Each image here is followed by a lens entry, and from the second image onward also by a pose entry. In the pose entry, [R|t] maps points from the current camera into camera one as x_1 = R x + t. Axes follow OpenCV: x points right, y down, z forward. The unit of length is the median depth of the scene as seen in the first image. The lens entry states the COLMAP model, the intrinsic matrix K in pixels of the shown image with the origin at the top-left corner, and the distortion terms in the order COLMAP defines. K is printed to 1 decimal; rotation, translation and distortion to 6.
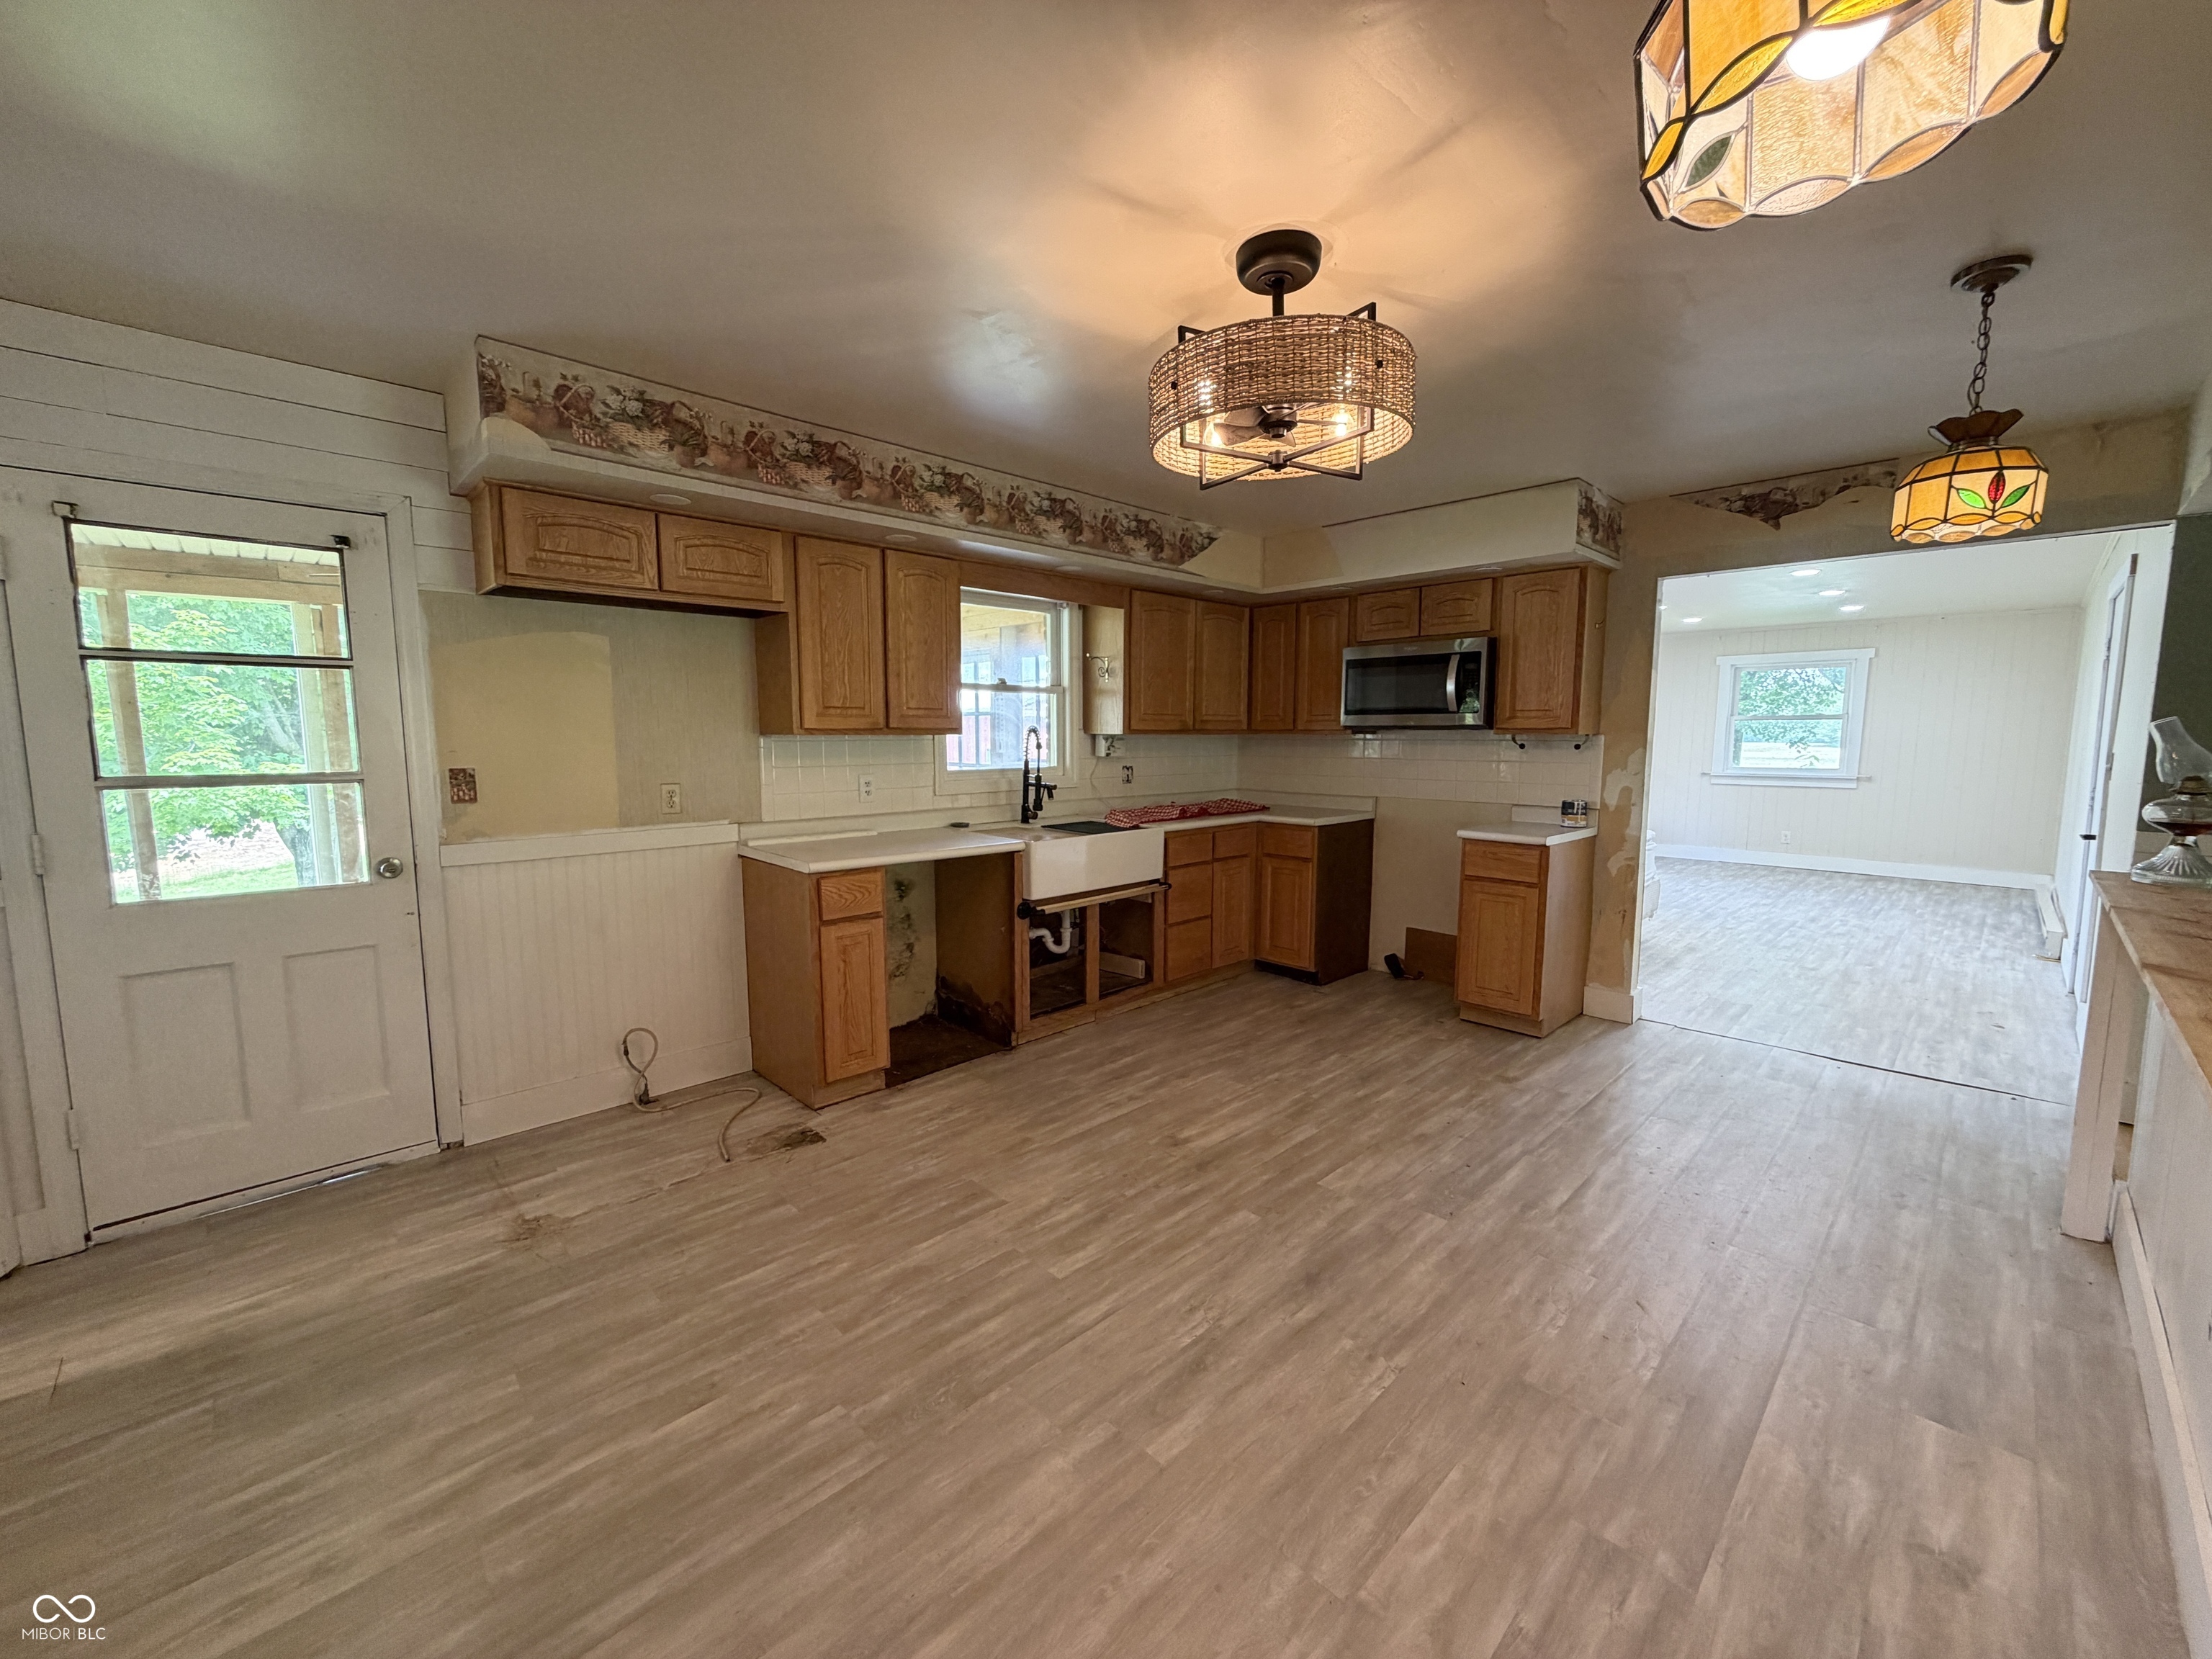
lens RADIAL K [[882.6, 0, 1105.9], [0, 882.6, 831.1], [0, 0, 1]] dist [0.001203, -0.000332]
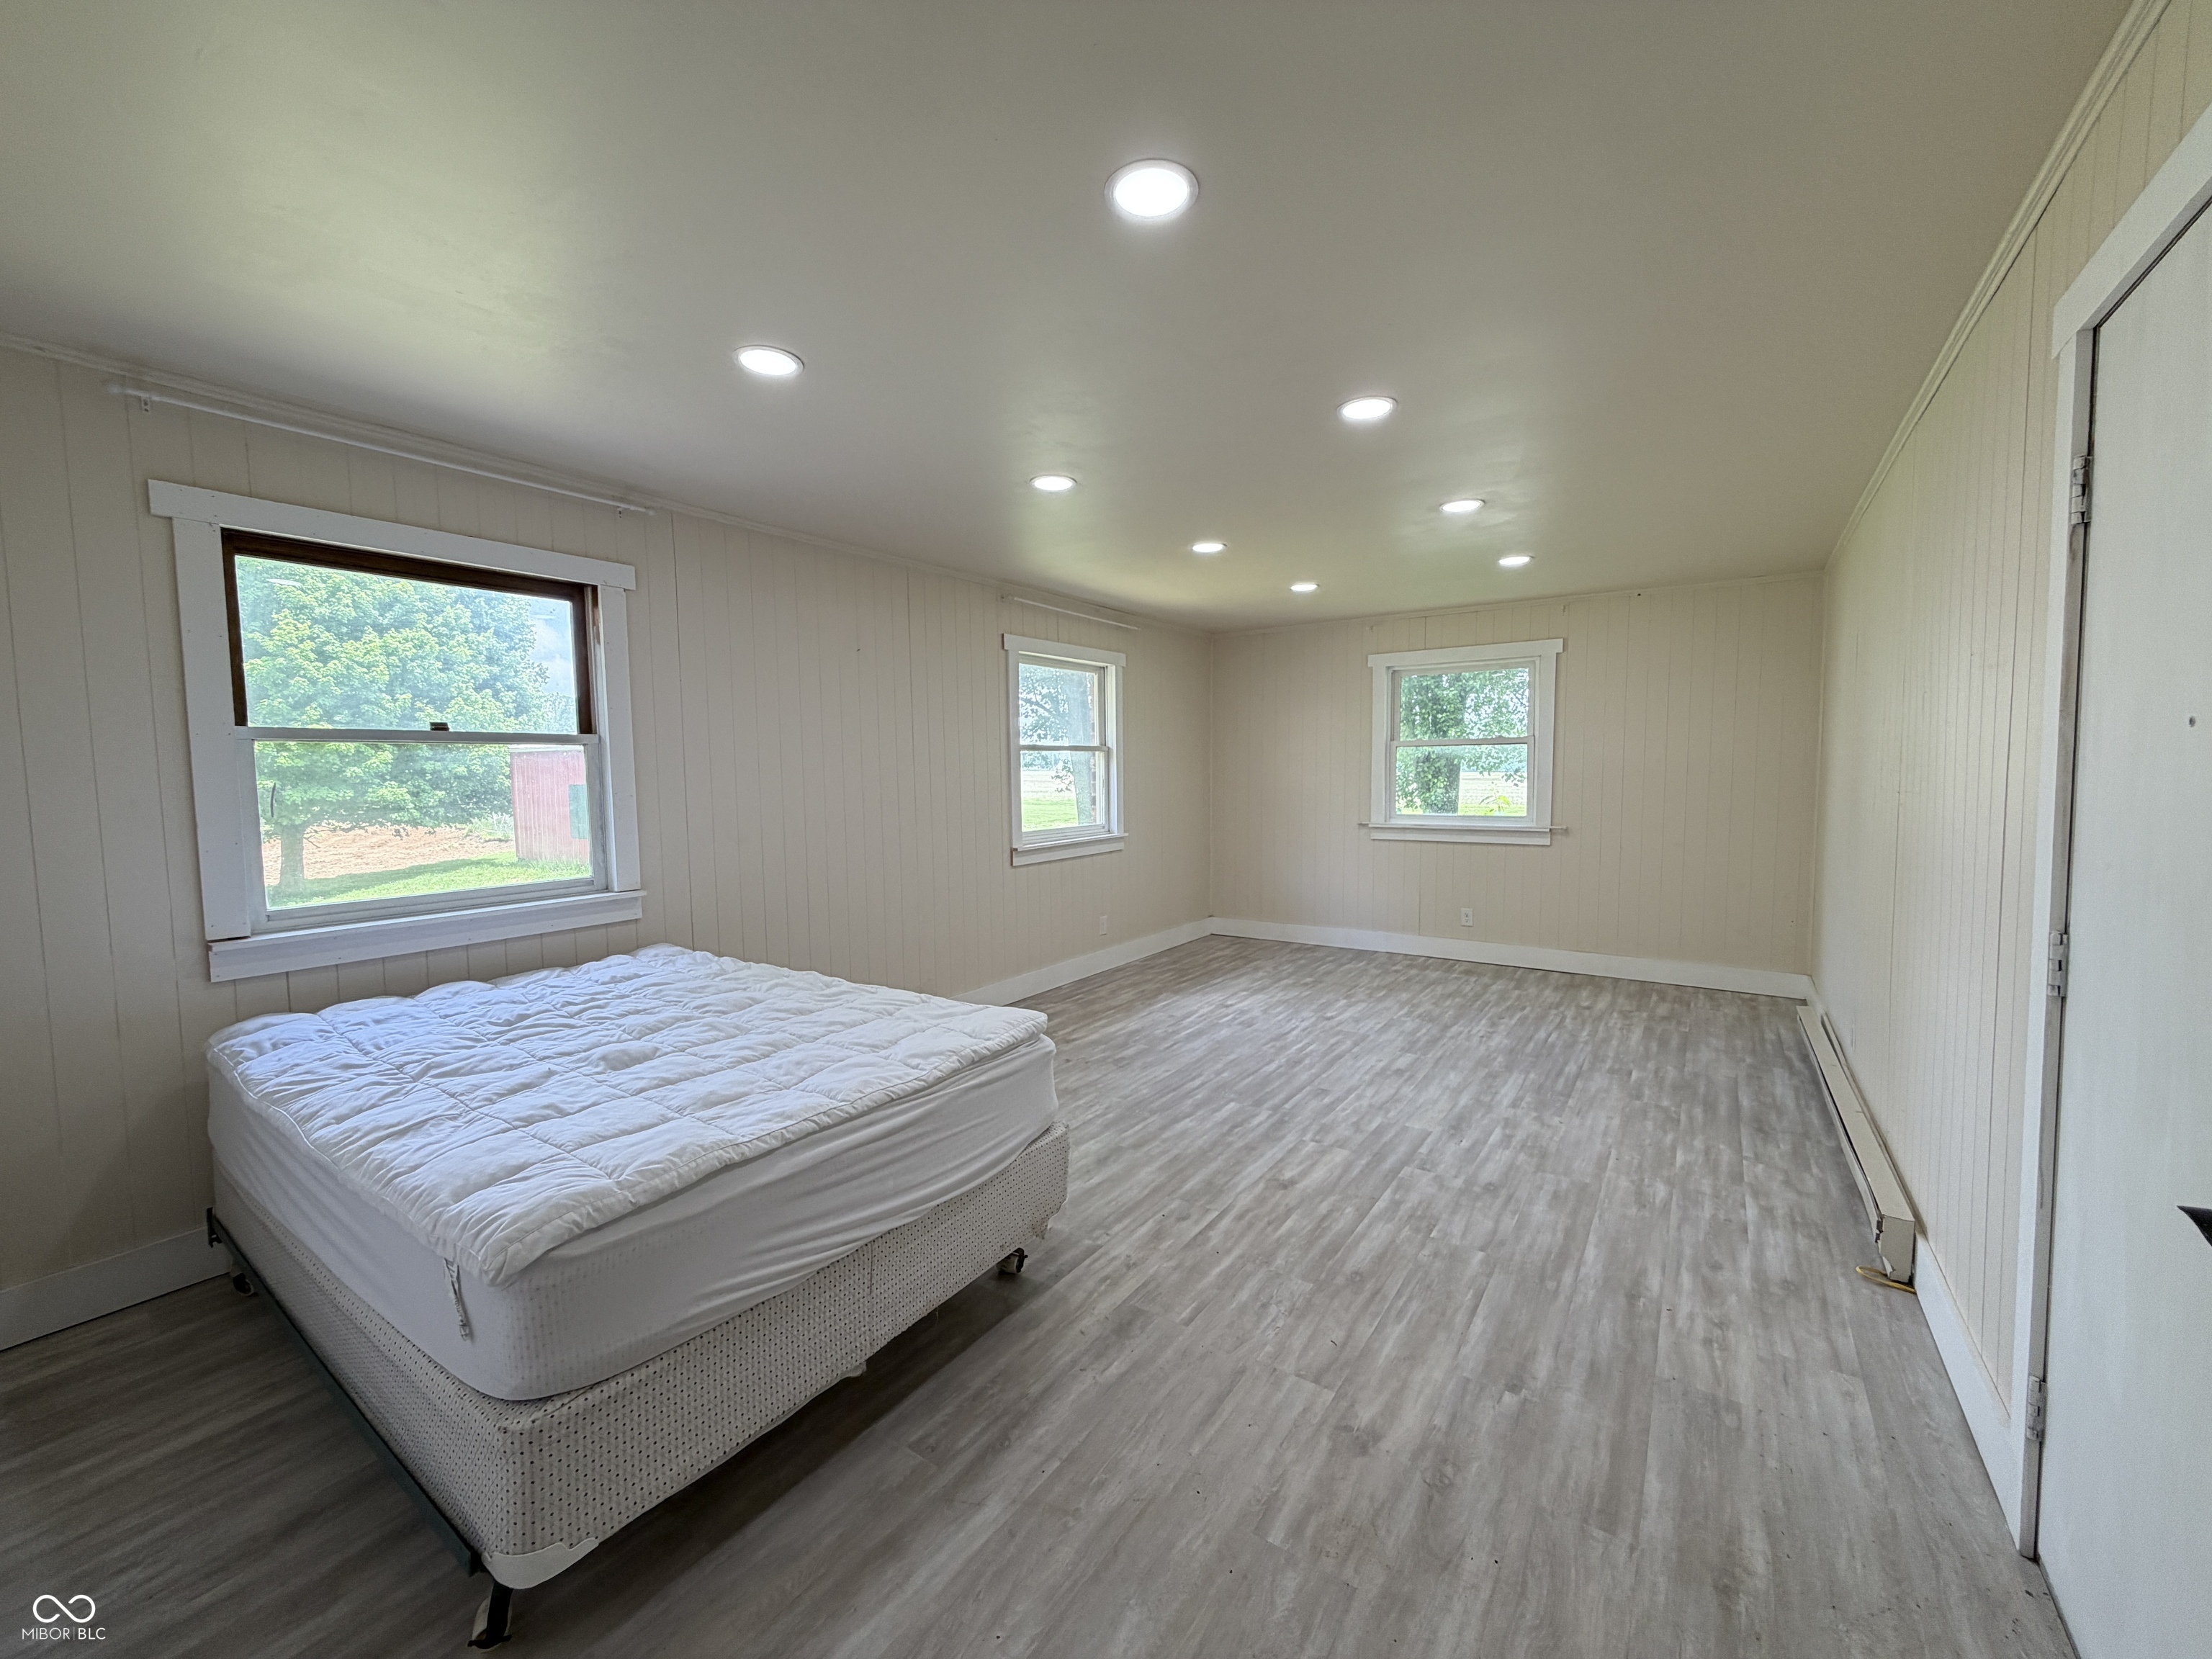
lens RADIAL K [[882.6, 0, 1095.9], [0, 882.6, 834.2], [0, 0, 1]] dist [0.001203, -0.000332]
pose [[0.980432, -0.013151, 0.196420, 0.020781], [0.021846, 0.998872, -0.042164, -0.002010], [-0.195644, 0.045630, 0.979613, 0.022462]]
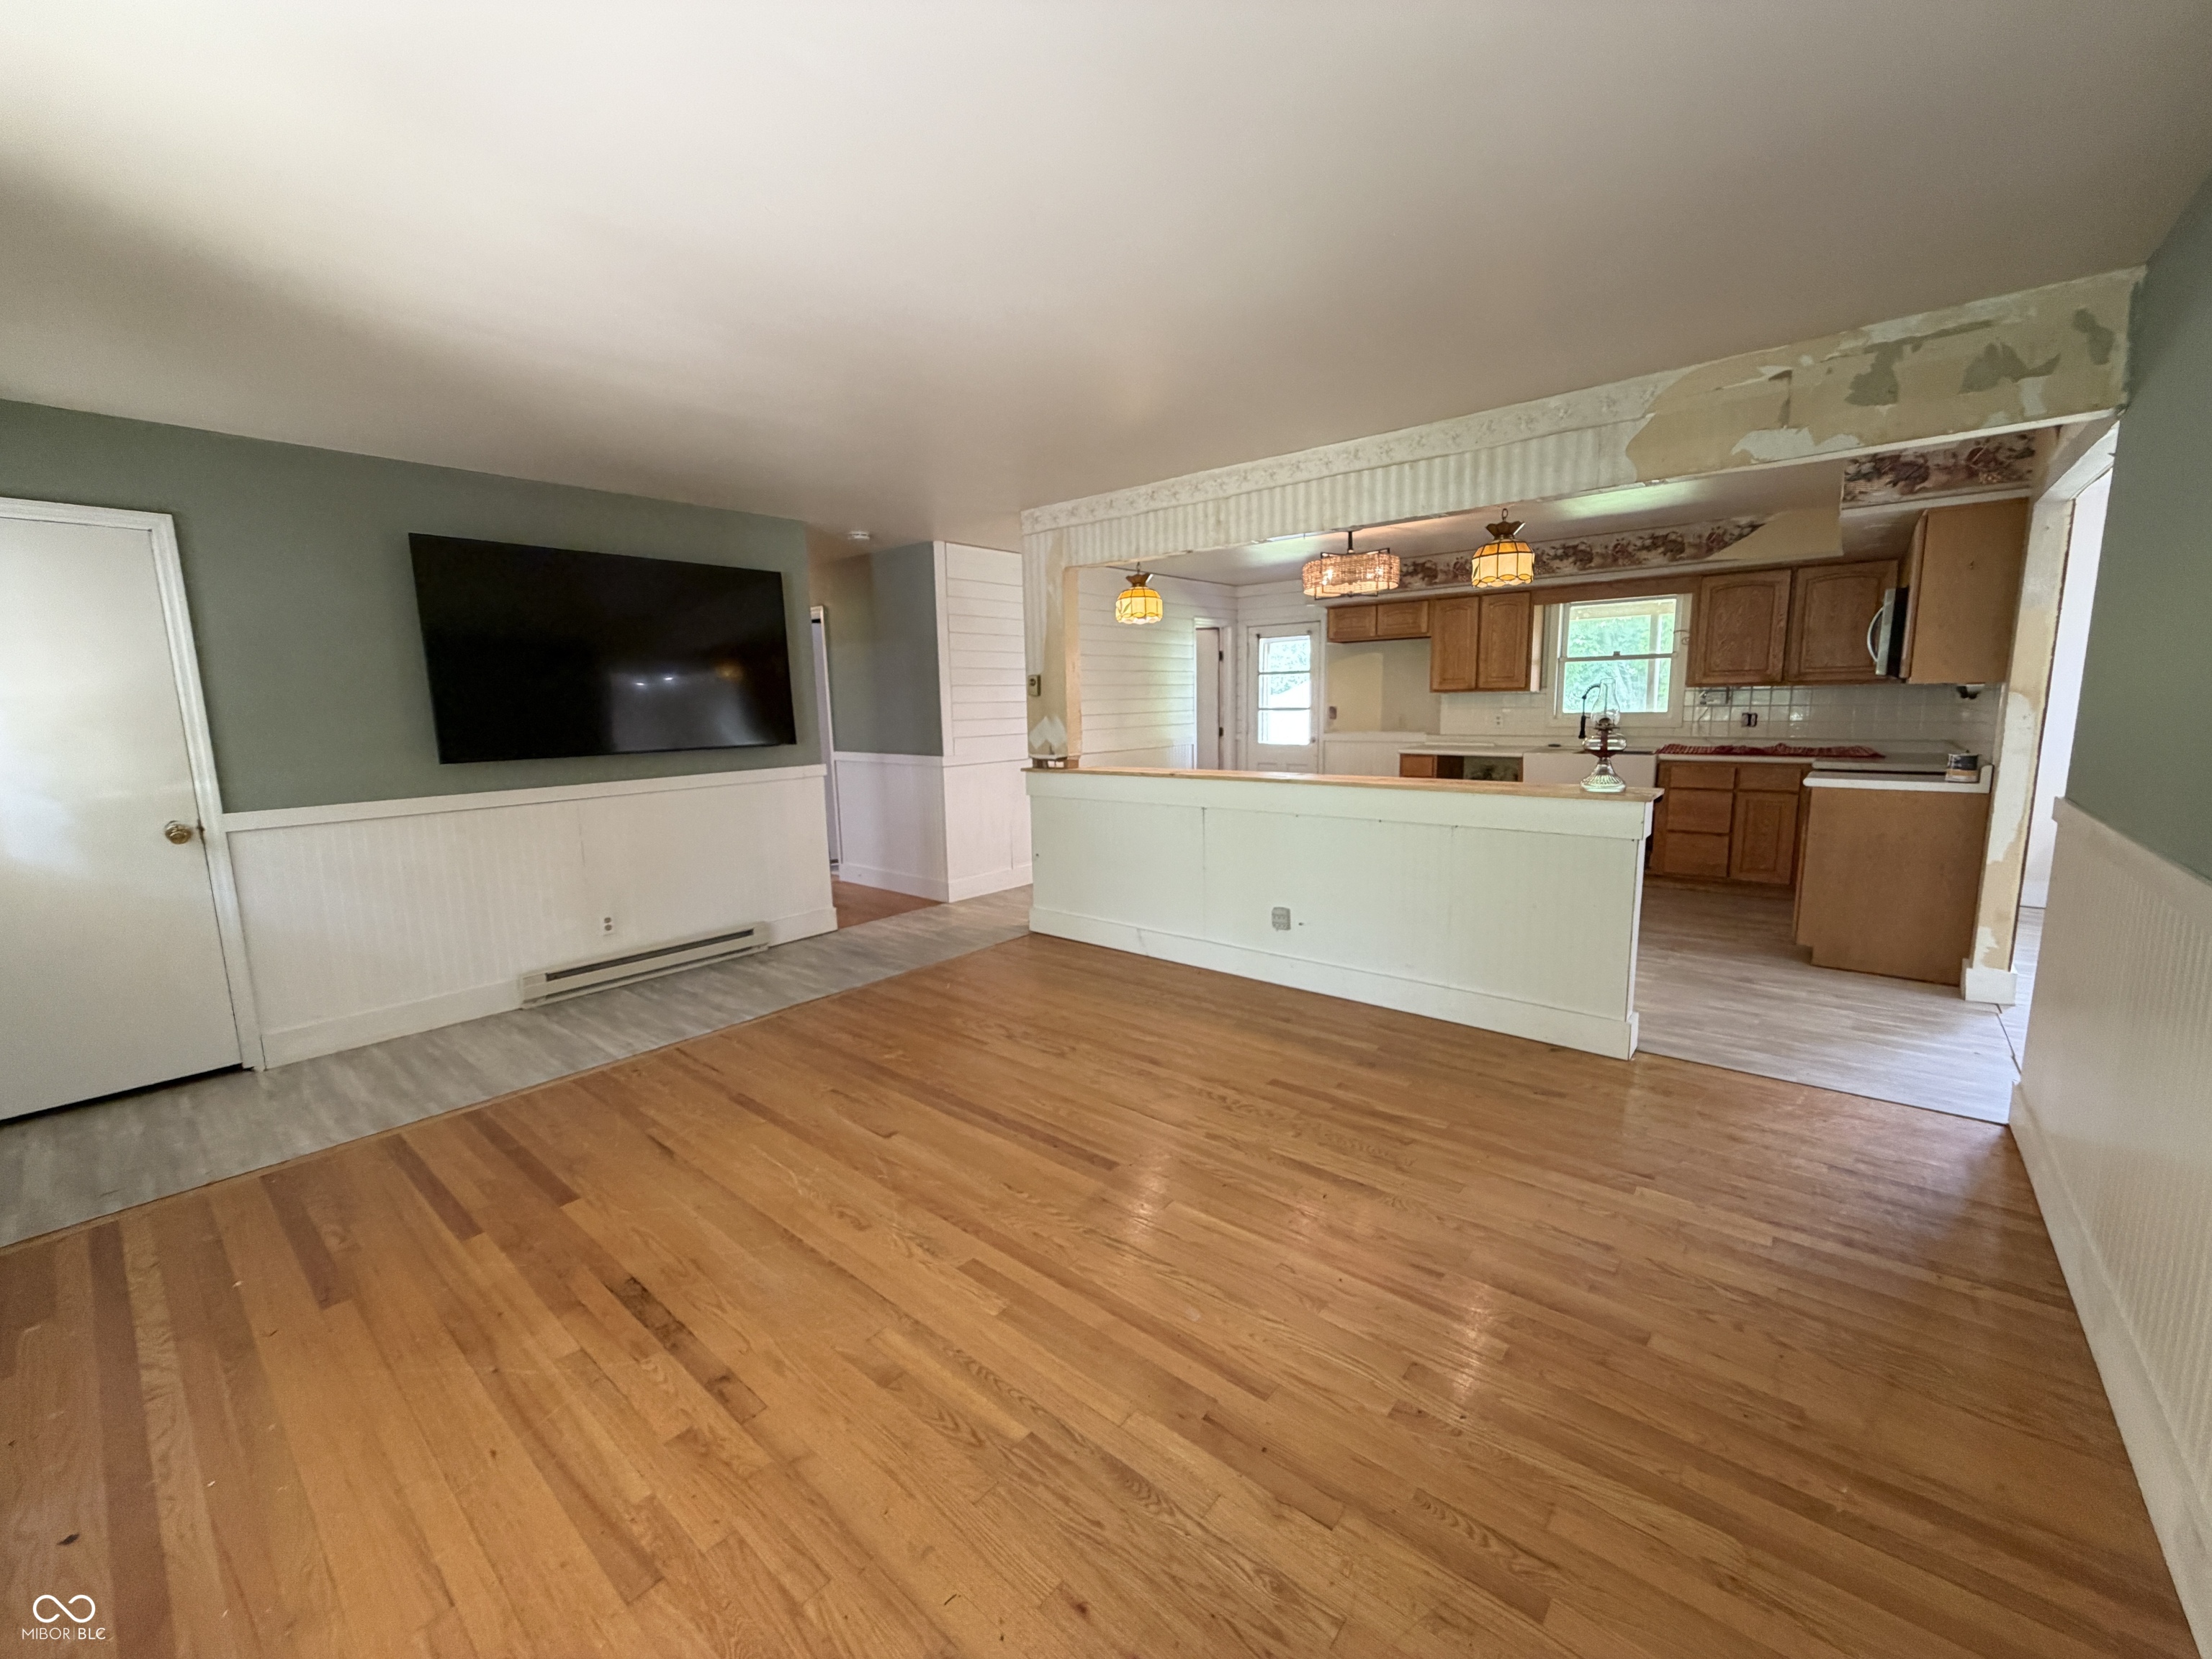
lens RADIAL K [[882.6, 0, 1101.6], [0, 882.6, 835.1], [0, 0, 1]] dist [0.001203, -0.000332]
pose [[0.096350, 0.151161, -0.983802, 2.249776], [-0.090082, 0.985669, 0.142626, -0.001829], [0.991263, 0.074881, 0.108586, -0.003256]]
